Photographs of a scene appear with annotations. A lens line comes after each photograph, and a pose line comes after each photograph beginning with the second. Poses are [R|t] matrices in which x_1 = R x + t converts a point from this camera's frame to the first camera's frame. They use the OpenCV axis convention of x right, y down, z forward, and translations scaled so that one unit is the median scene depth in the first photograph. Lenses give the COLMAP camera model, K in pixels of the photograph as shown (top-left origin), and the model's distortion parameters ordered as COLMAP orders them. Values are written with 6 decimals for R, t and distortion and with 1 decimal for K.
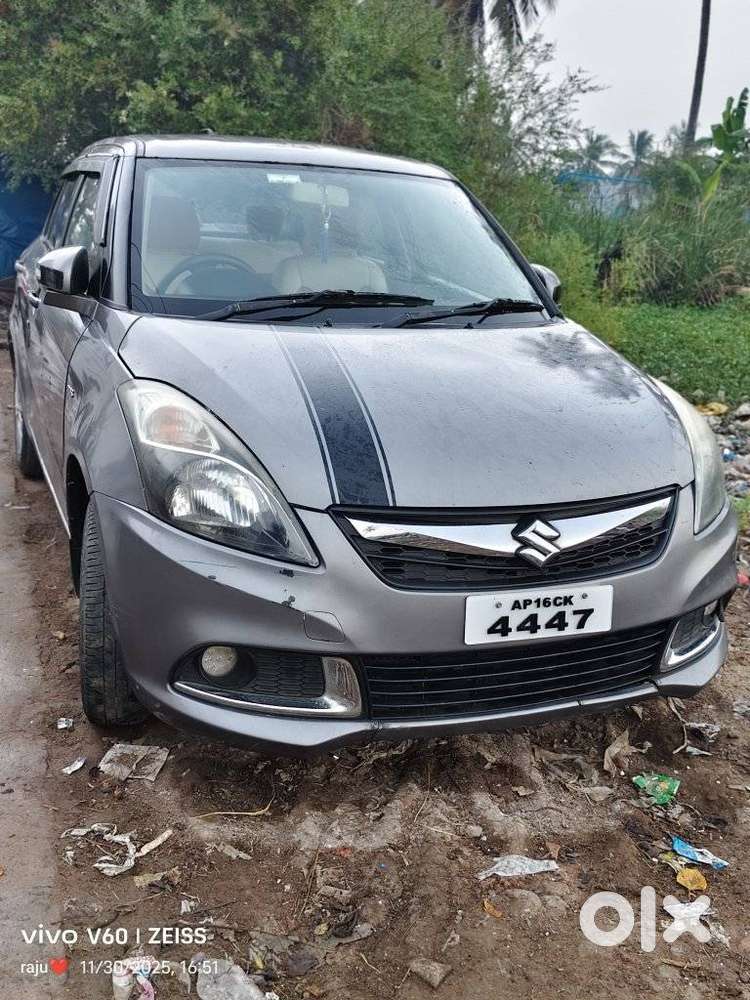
lens RADIAL K [[981.5, 0, 379.2], [0, 981.5, 506.4], [0, 0, 1]] dist [0.069796, -0.117371]
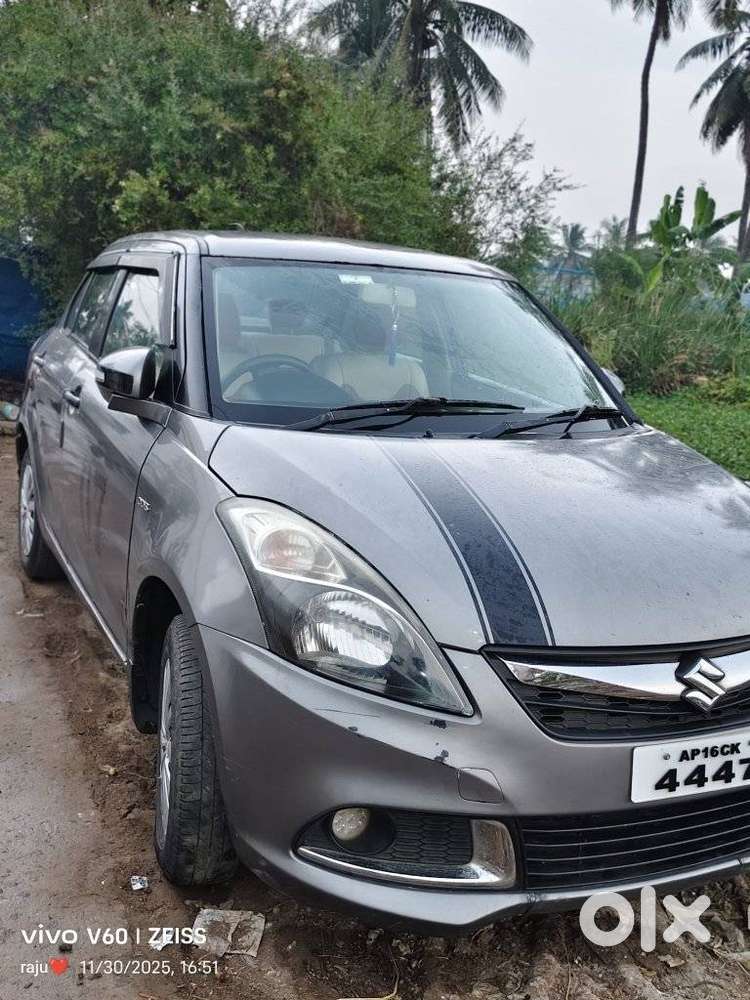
lens RADIAL K [[986.9, 0, 375.0], [0, 986.9, 500.0], [0, 0, 1]] dist [0.055181, -0.081880]
pose [[0.998672, 0.004249, 0.051341, -0.139141], [0.000247, 0.996186, -0.087251, -0.038749], [-0.051516, 0.087147, 0.994863, 0.070173]]
